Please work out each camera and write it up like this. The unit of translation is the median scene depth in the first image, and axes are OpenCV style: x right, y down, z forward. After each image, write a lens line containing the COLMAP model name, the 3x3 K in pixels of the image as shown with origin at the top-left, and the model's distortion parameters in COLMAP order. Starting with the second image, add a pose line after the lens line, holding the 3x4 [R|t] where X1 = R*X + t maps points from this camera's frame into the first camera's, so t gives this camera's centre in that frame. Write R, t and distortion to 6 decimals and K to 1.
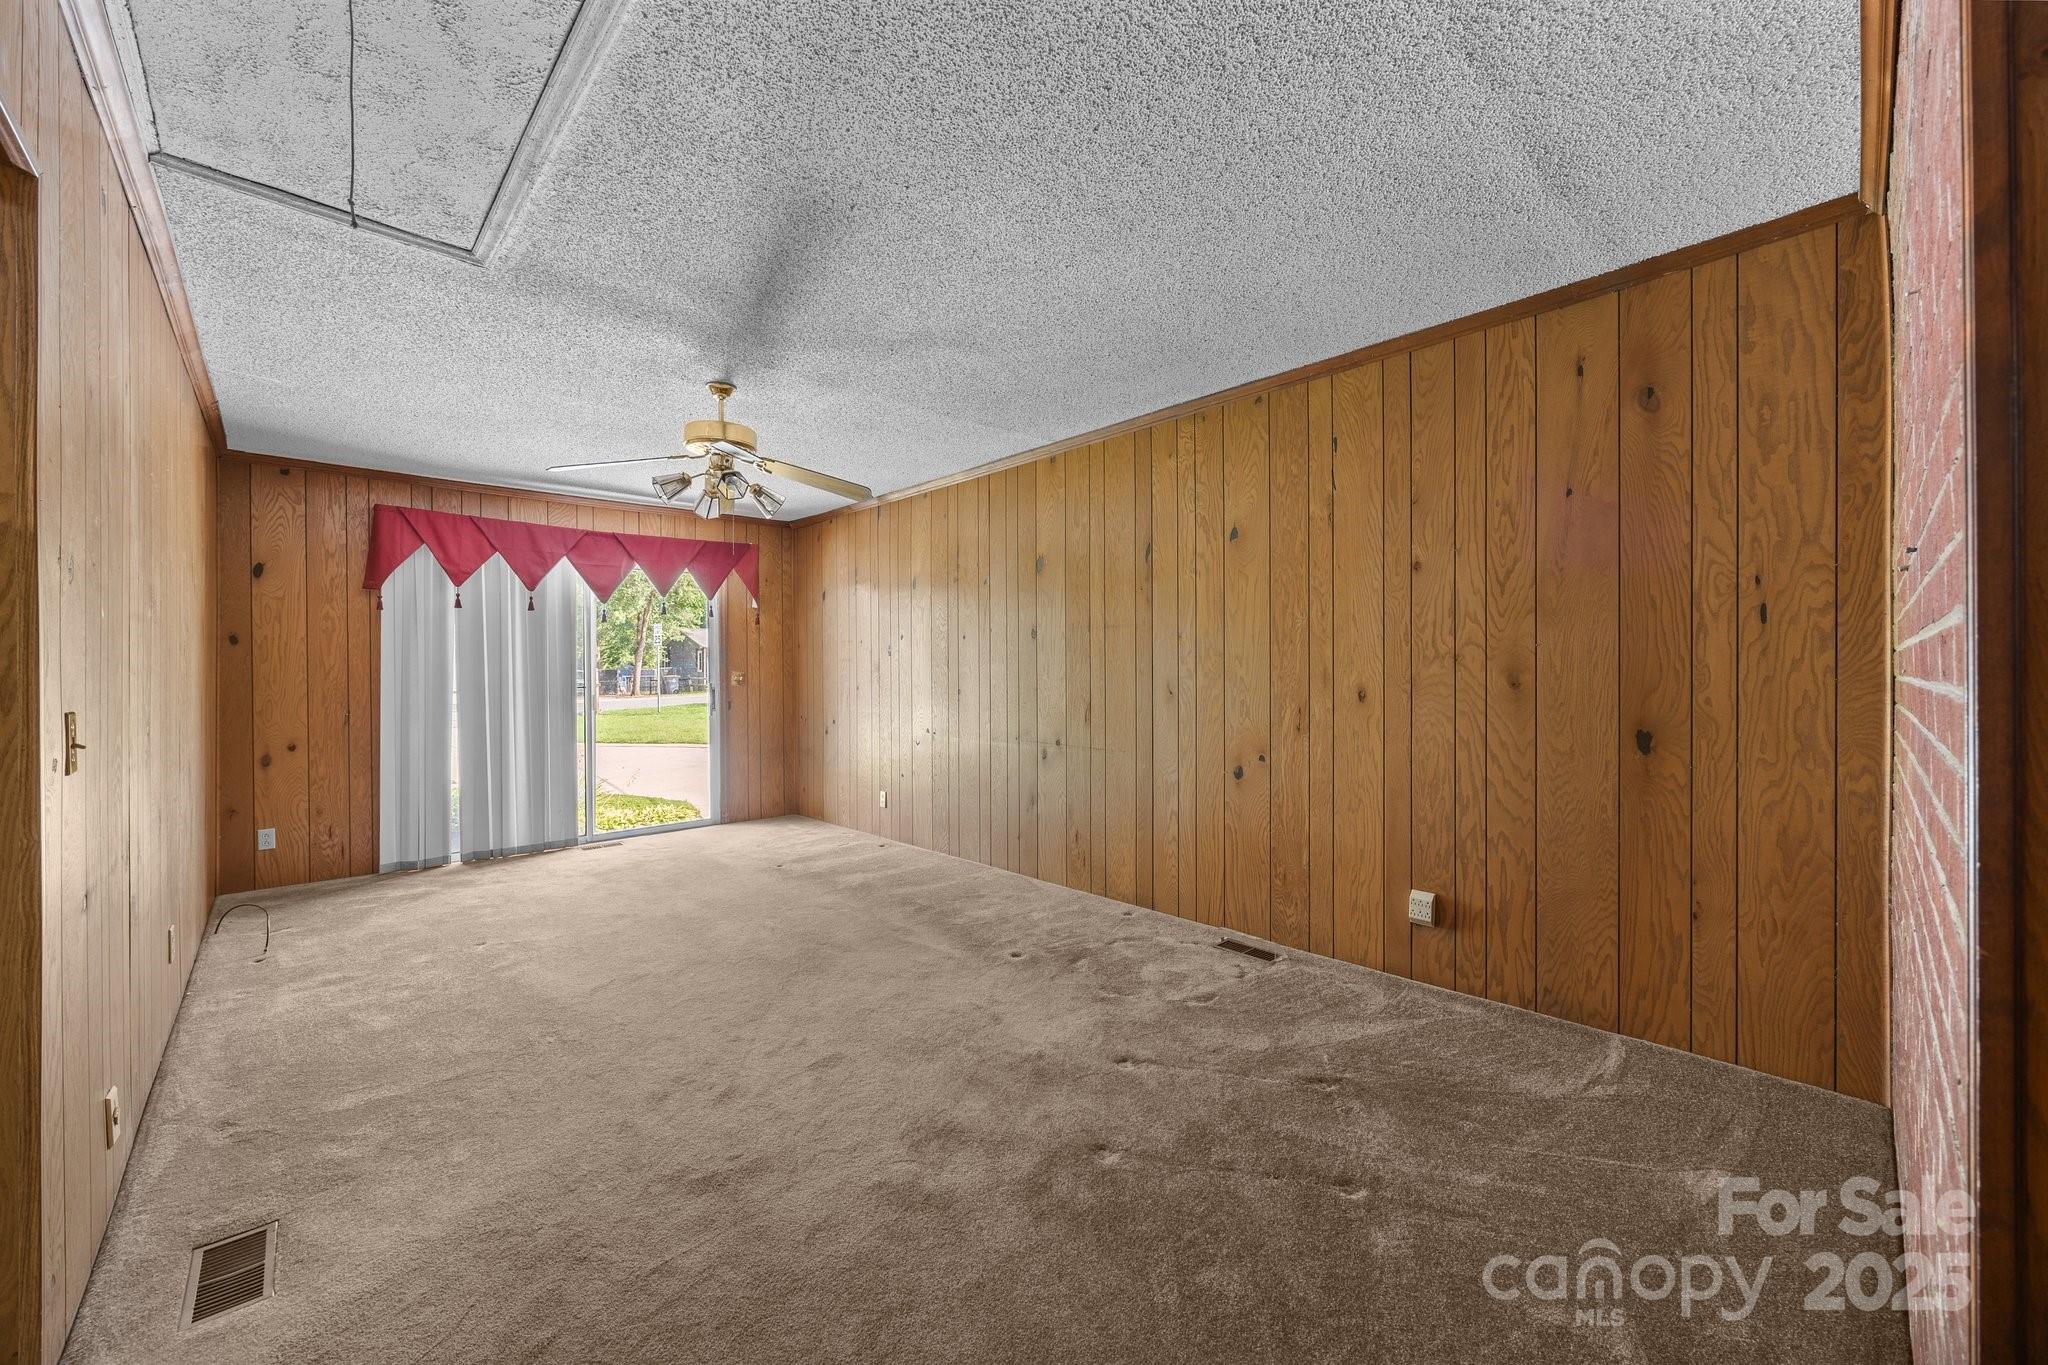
lens RADIAL K [[785.4, 0, 1034.0], [0, 785.4, 667.4], [0, 0, 1]] dist [-0.002520, -0.000013]
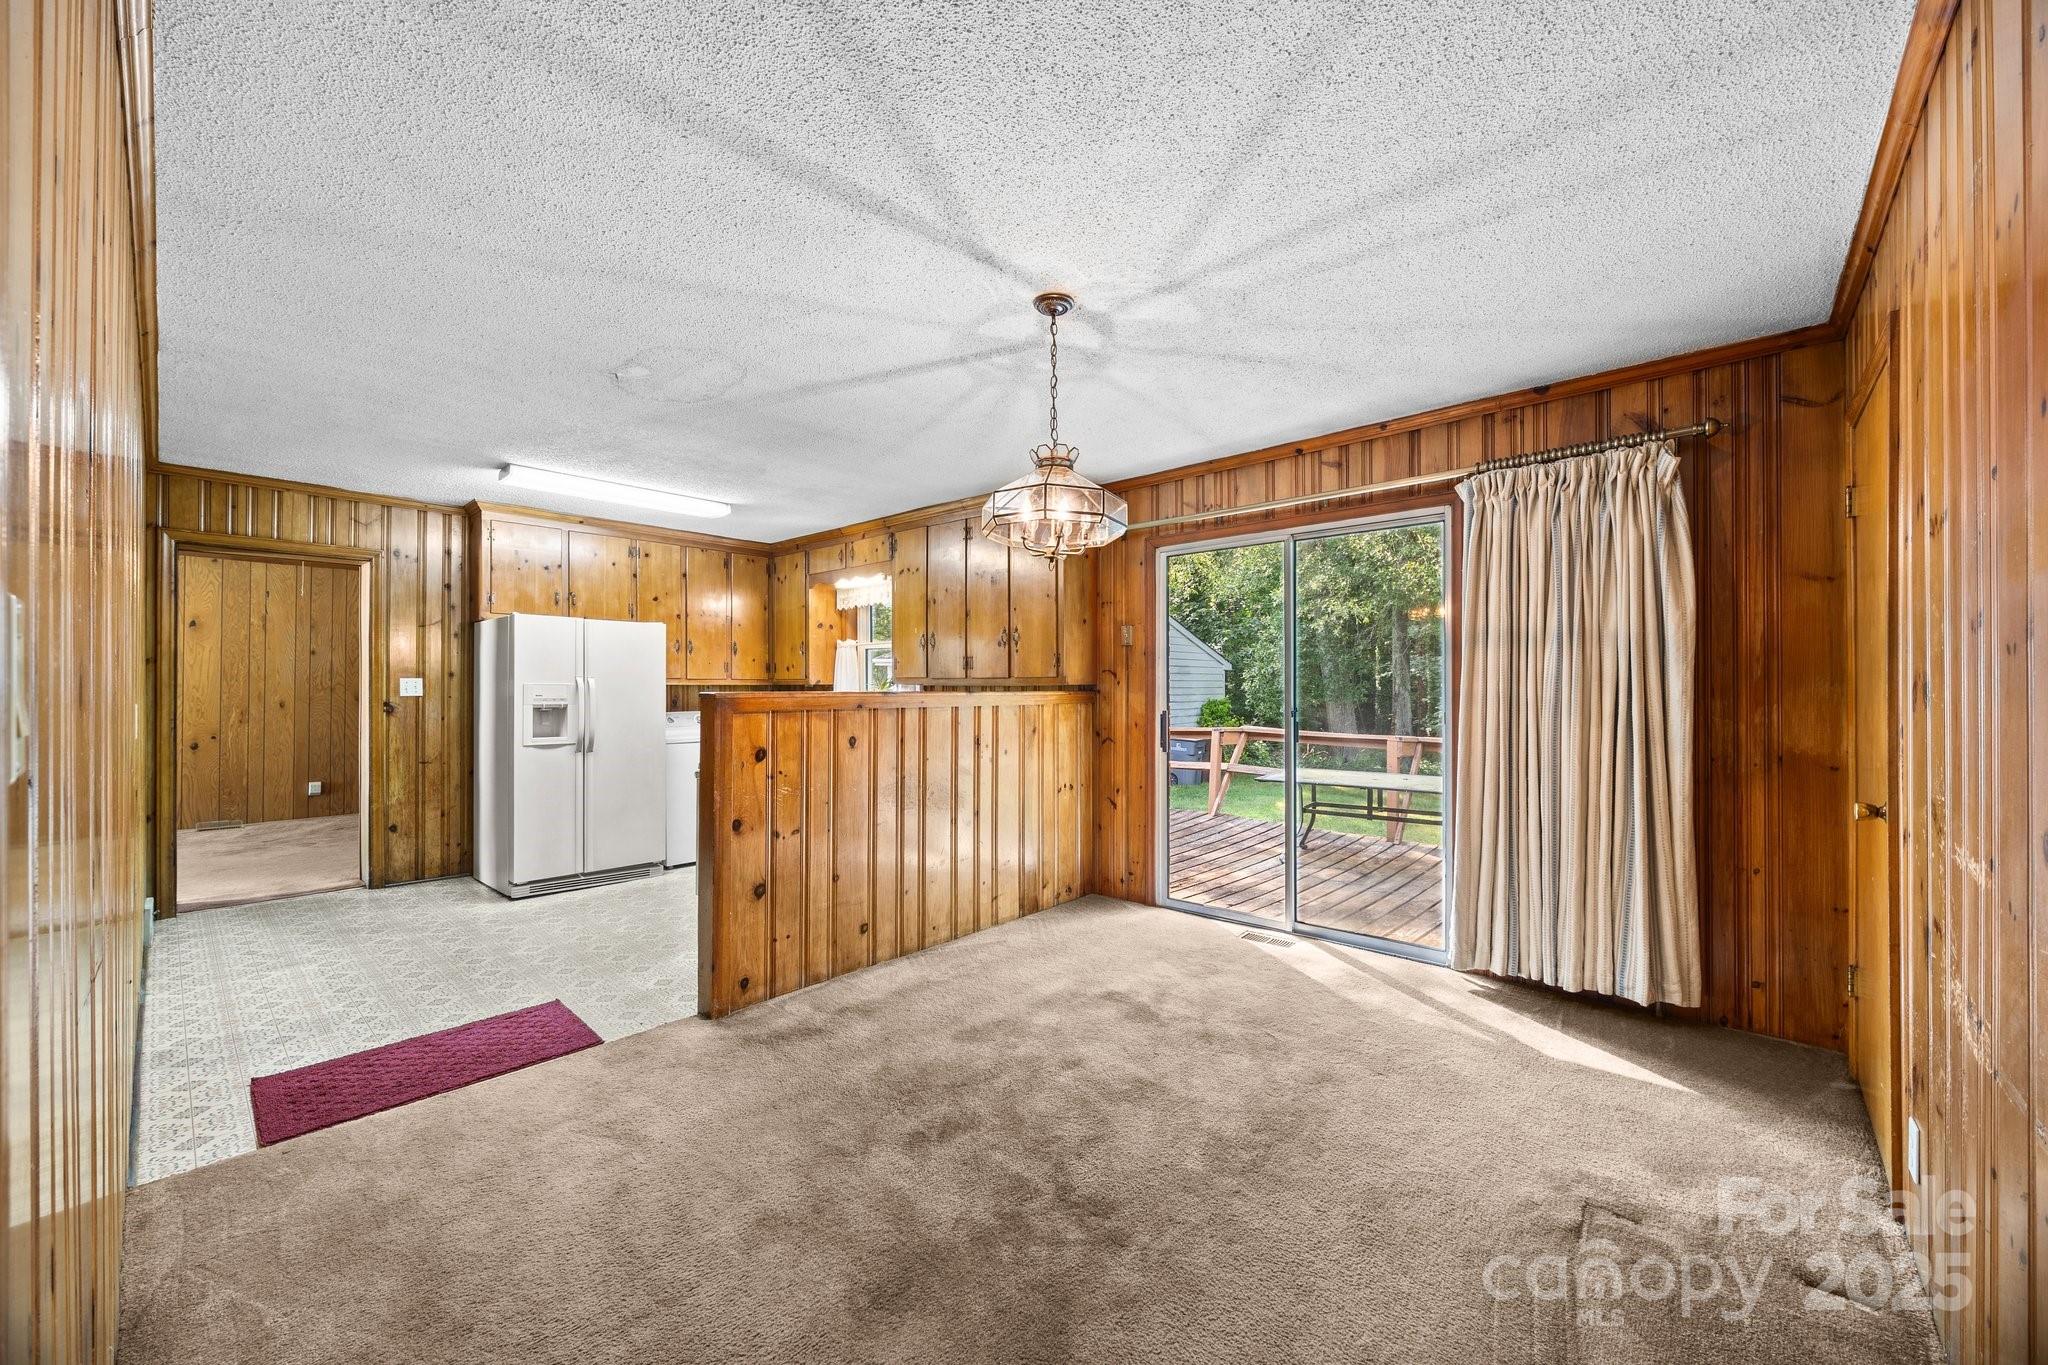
lens RADIAL K [[785.4, 0, 1028.9], [0, 785.4, 690.6], [0, 0, 1]] dist [-0.002520, -0.000013]
pose [[-0.080321, 0.012057, 0.996696, -2.050046], [0.002902, 0.999925, -0.011862, 0.027084], [-0.996765, 0.001939, -0.080350, -1.008847]]
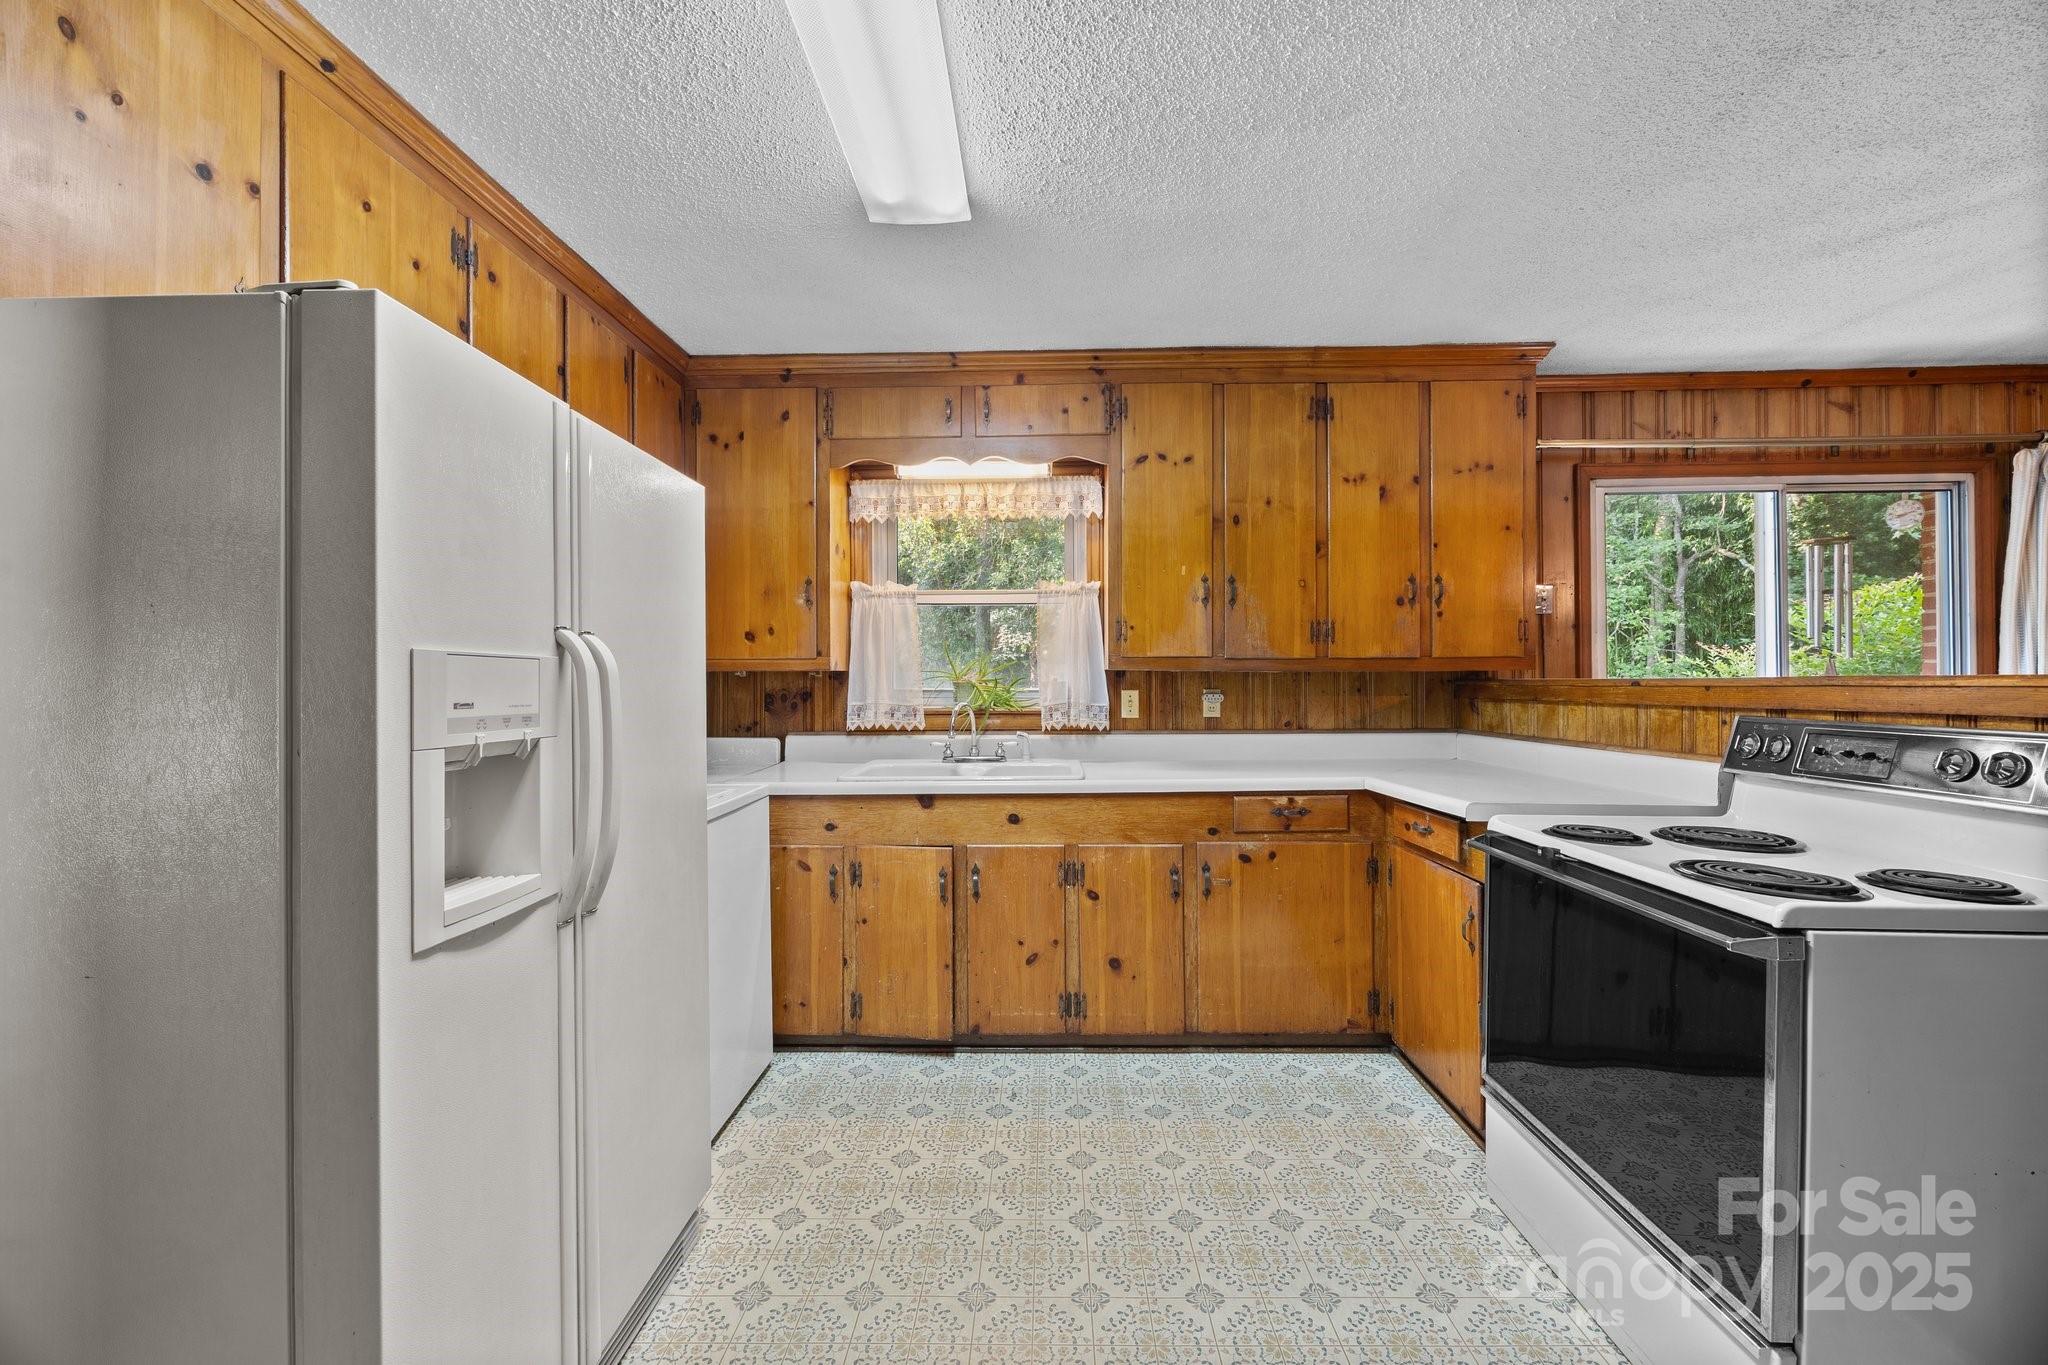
lens RADIAL K [[785.4, 0, 1026.5], [0, 785.4, 680.1], [0, 0, 1]] dist [-0.002520, -0.000013]
pose [[-0.705847, 0.020655, 0.708063, -0.871594], [0.016142, 0.999784, -0.013073, 0.014662], [-0.708180, 0.002202, -0.706028, -0.127633]]
